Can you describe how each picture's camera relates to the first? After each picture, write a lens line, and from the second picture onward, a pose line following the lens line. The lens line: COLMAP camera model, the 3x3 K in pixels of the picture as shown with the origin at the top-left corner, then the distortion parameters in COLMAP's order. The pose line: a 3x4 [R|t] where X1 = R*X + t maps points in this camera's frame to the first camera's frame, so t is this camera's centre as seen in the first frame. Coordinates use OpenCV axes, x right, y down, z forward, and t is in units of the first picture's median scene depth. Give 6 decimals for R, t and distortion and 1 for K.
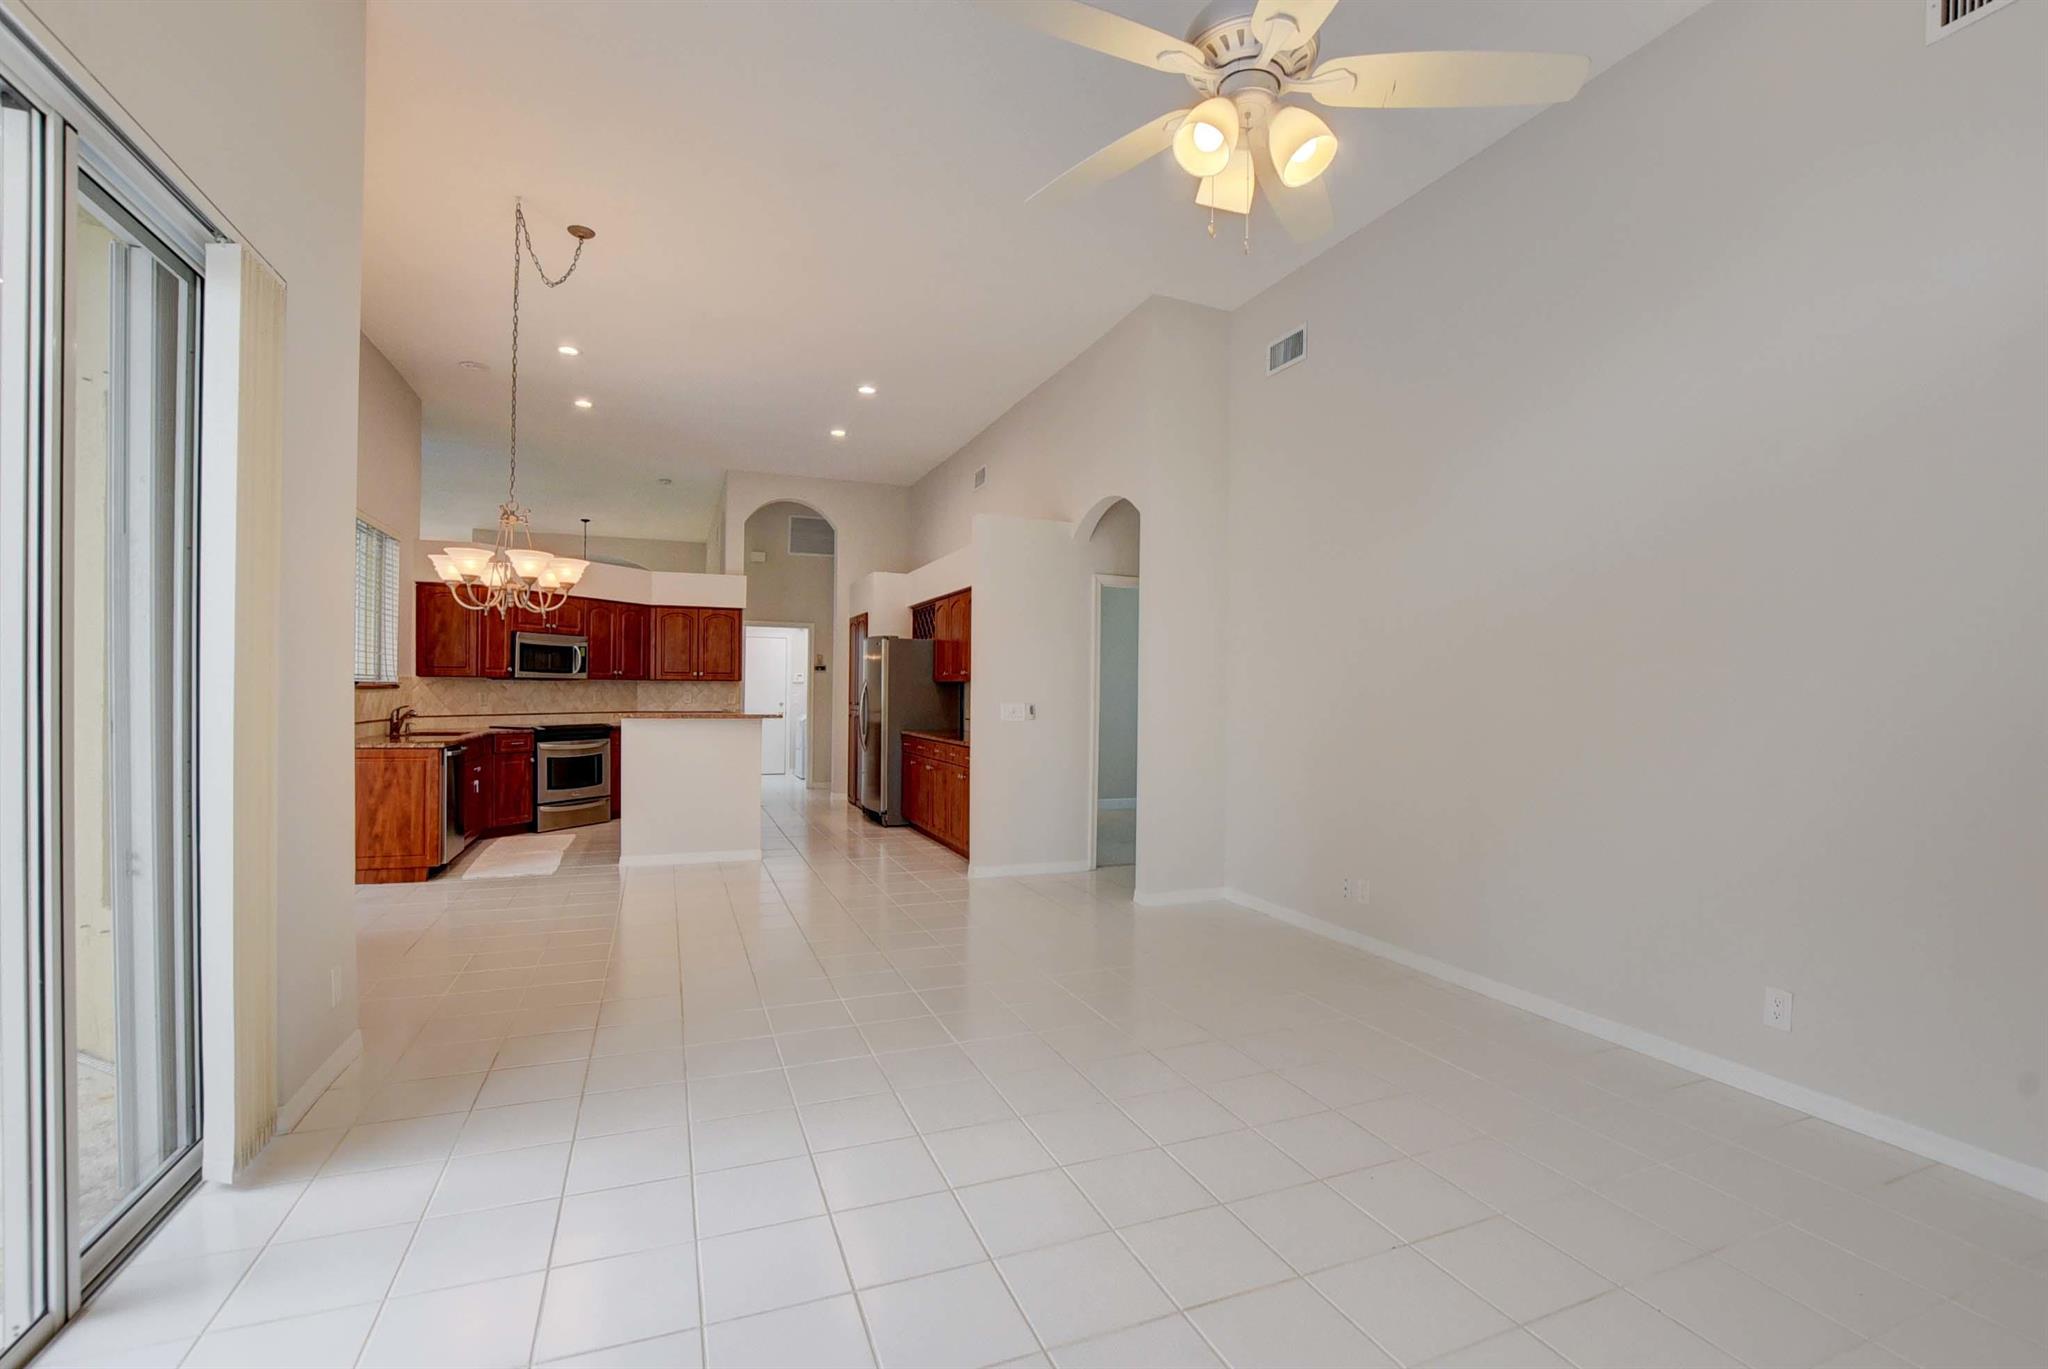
lens RADIAL K [[912.2, 0, 1029.4], [0, 912.2, 698.8], [0, 0, 1]] dist [-0.003072, -0.000512]
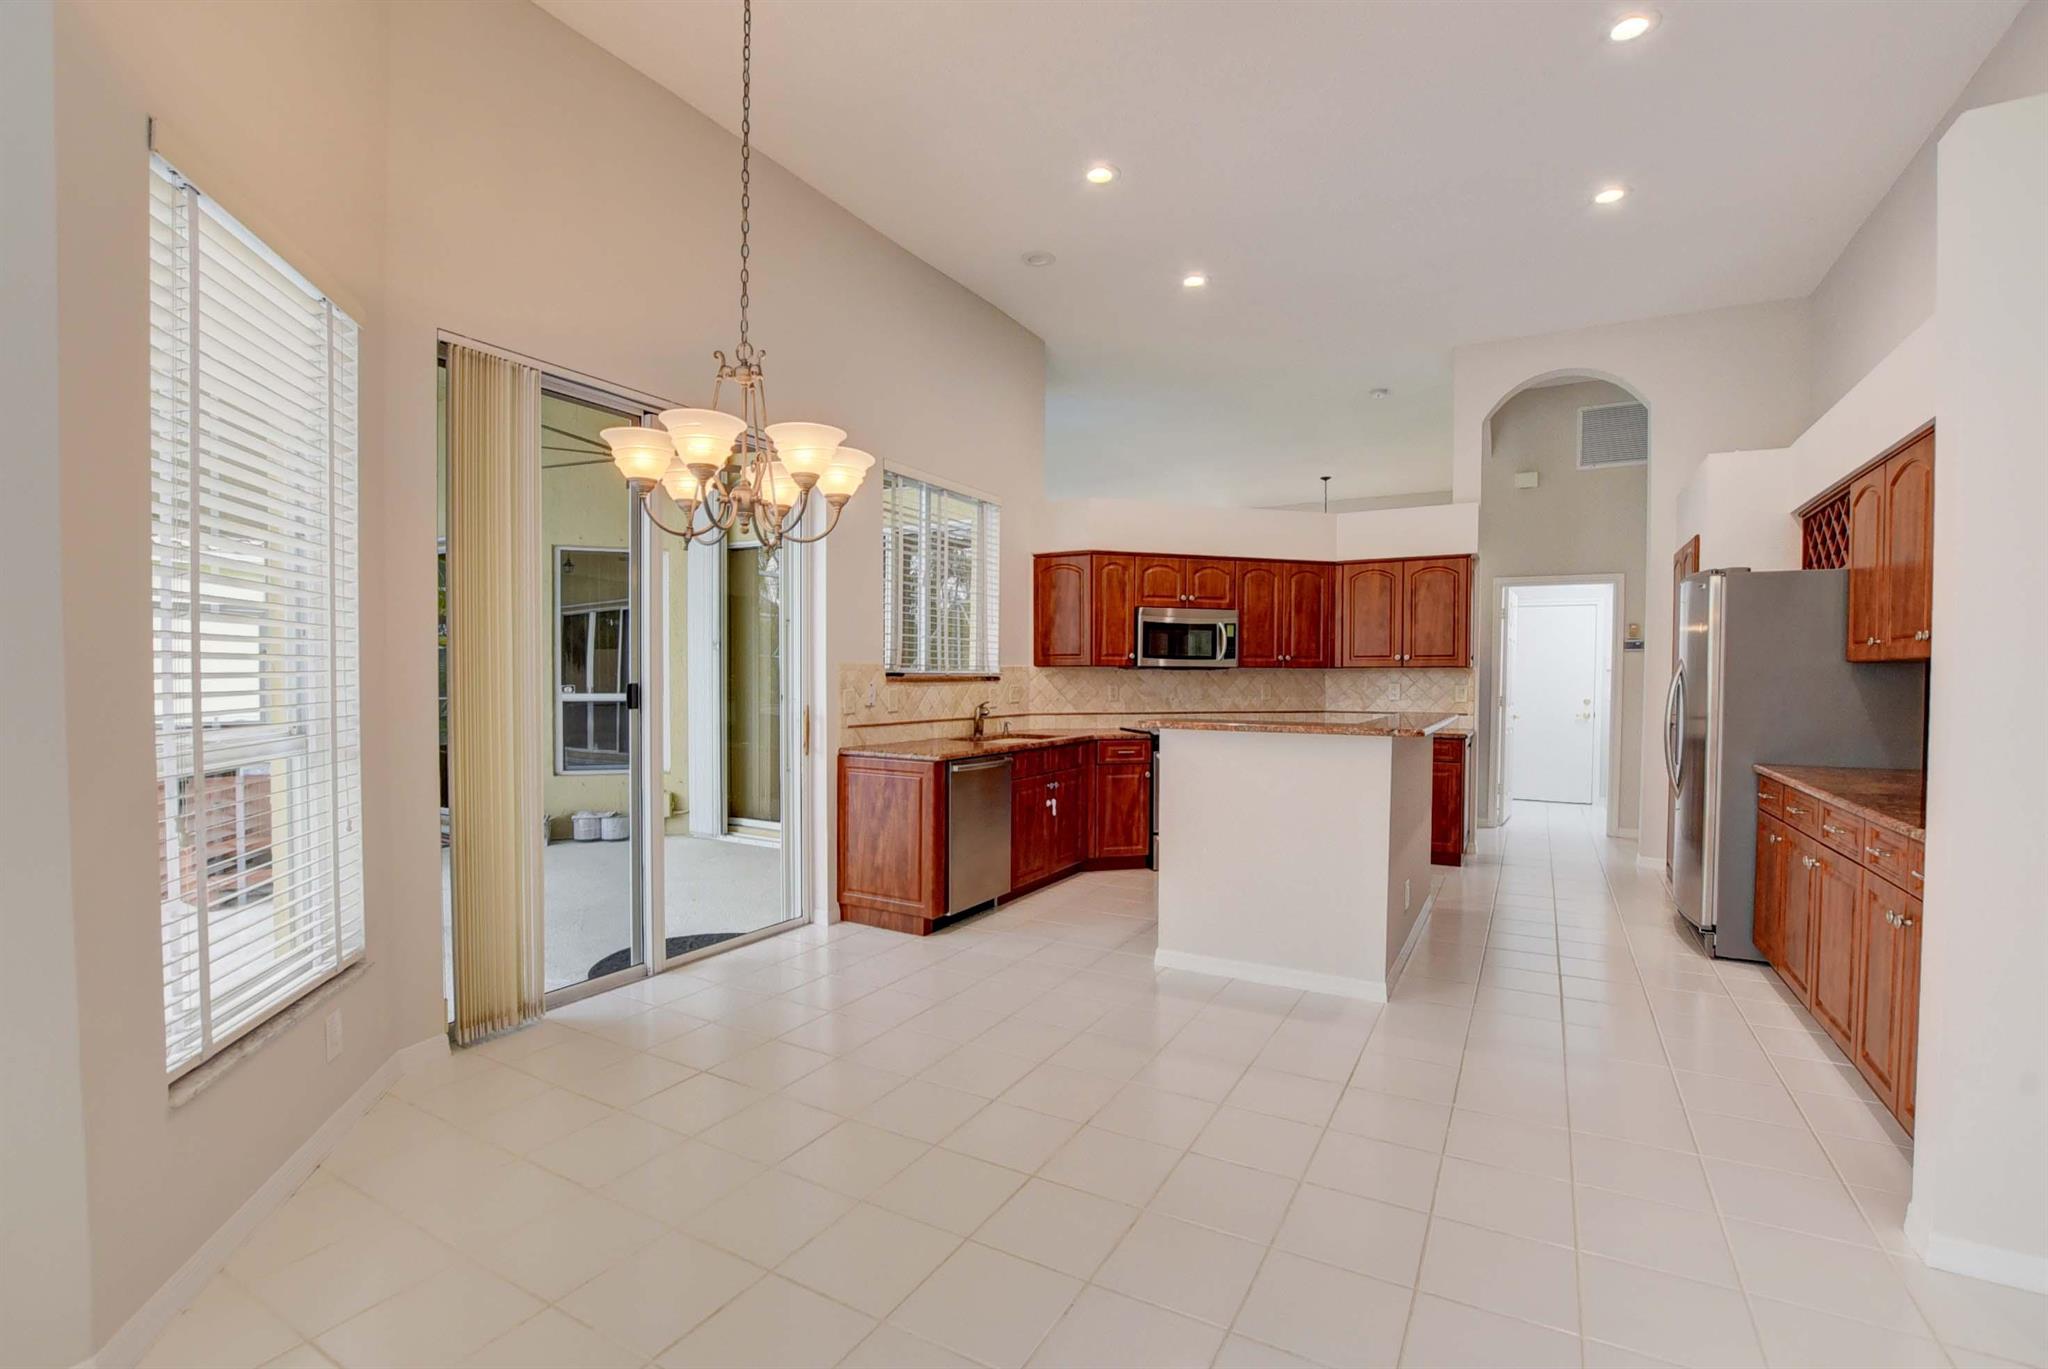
lens RADIAL K [[925.4, 0, 1022.0], [0, 925.4, 700.1], [0, 0, 1]] dist [-0.019349, 0.000093]
pose [[0.629378, 0.012987, -0.776991, -0.010387], [-0.004350, 0.999904, 0.013189, -0.004168], [0.777087, -0.004921, 0.629374, 0.394748]]
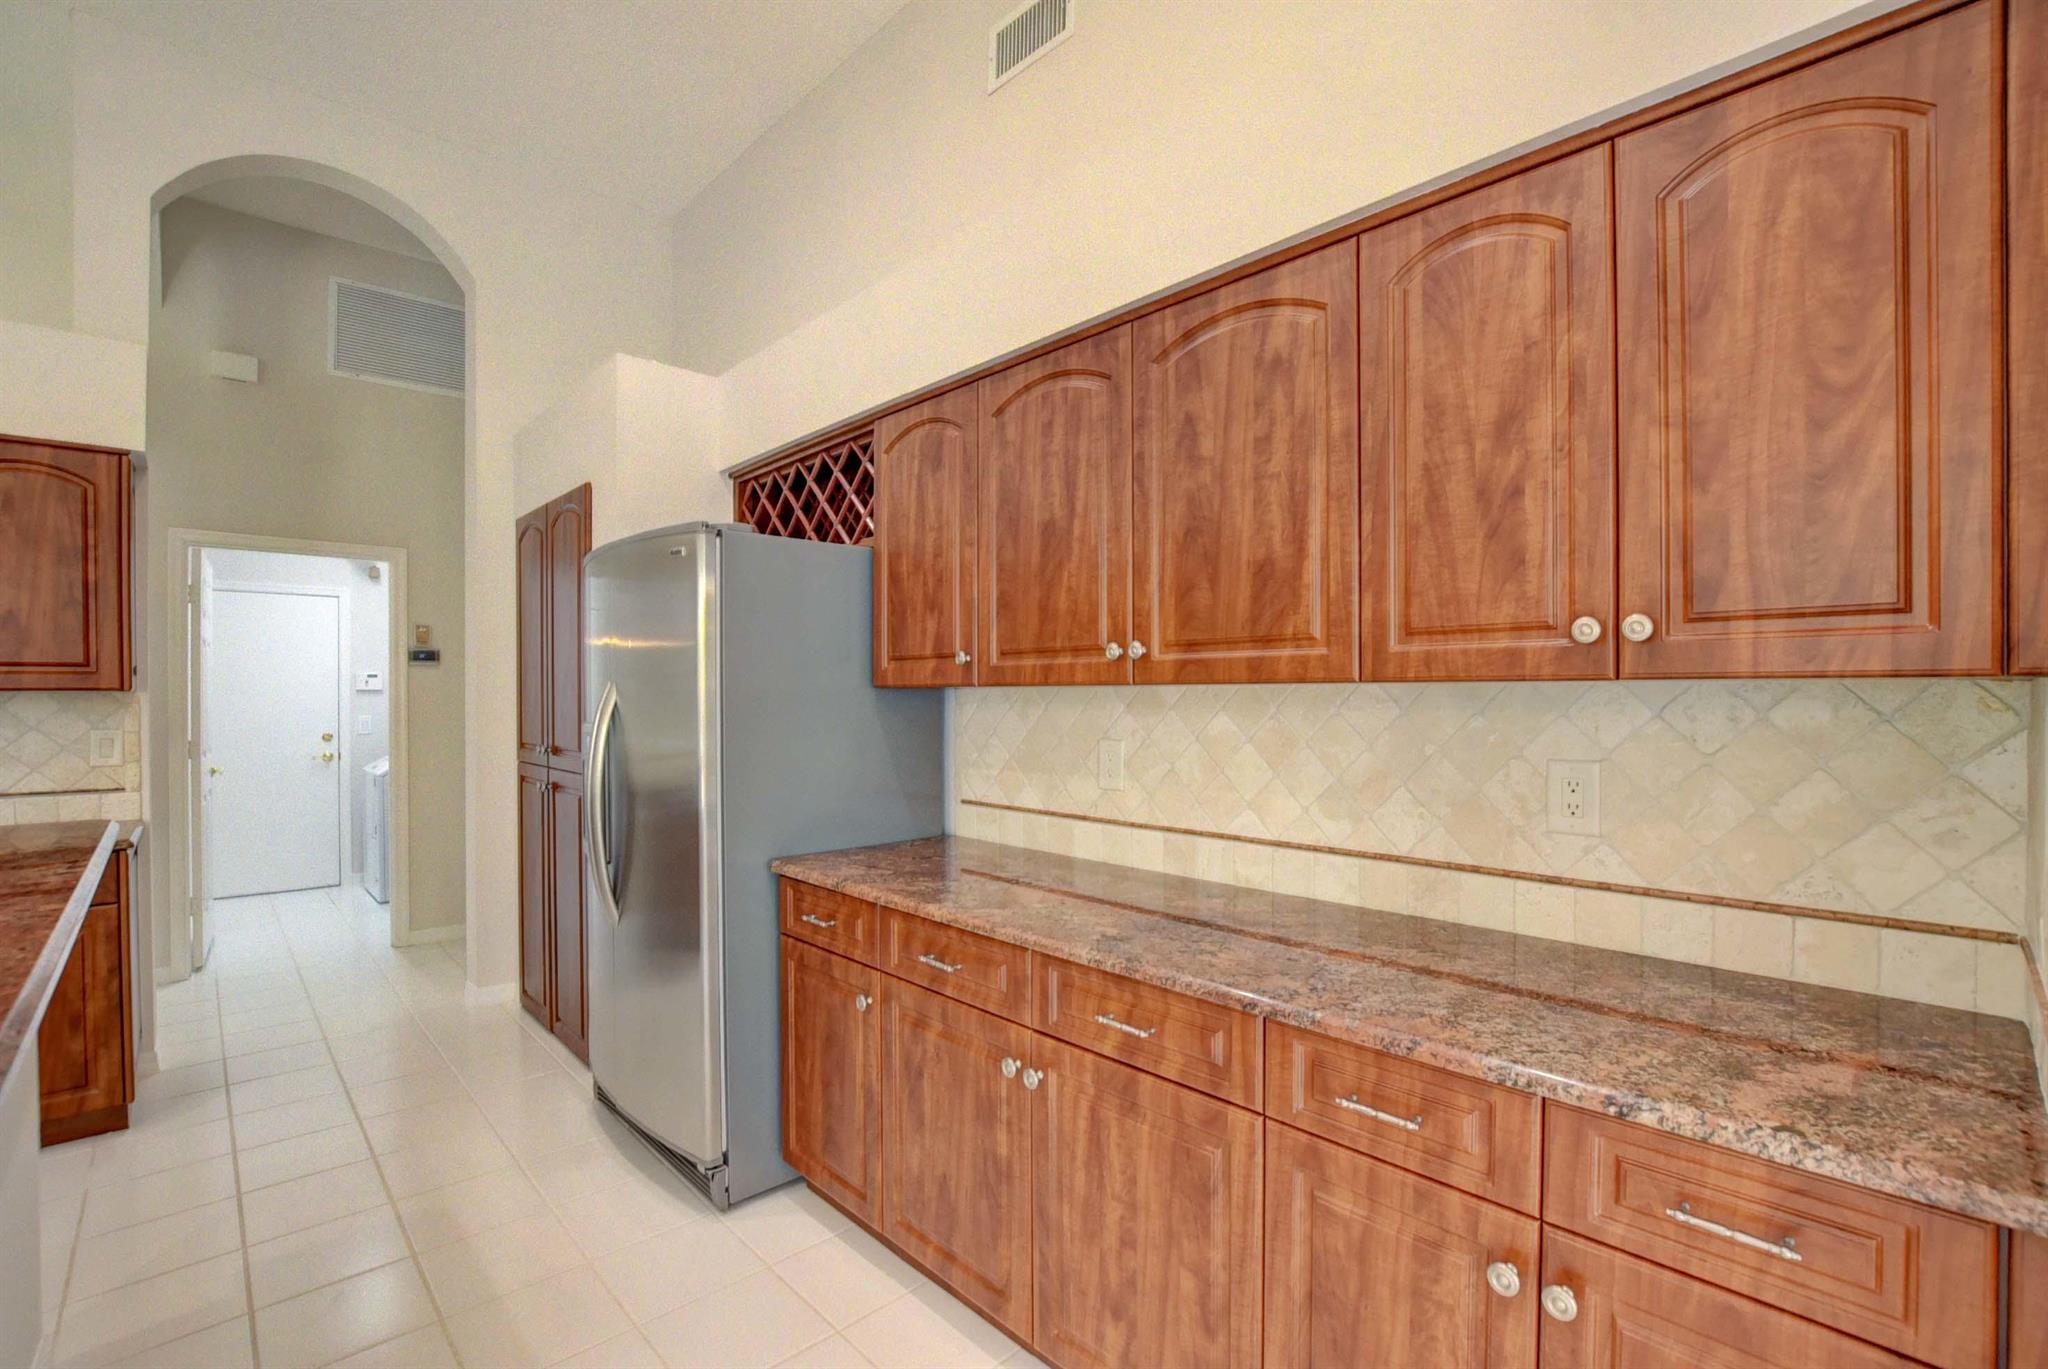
lens RADIAL K [[912.2, 0, 1029.4], [0, 912.2, 698.8], [0, 0, 1]] dist [-0.003072, -0.000512]
pose [[0.932441, -0.016223, 0.360959, -0.165666], [0.016392, 0.999862, 0.002594, -0.014186], [-0.360951, 0.003498, 0.932578, 0.693942]]
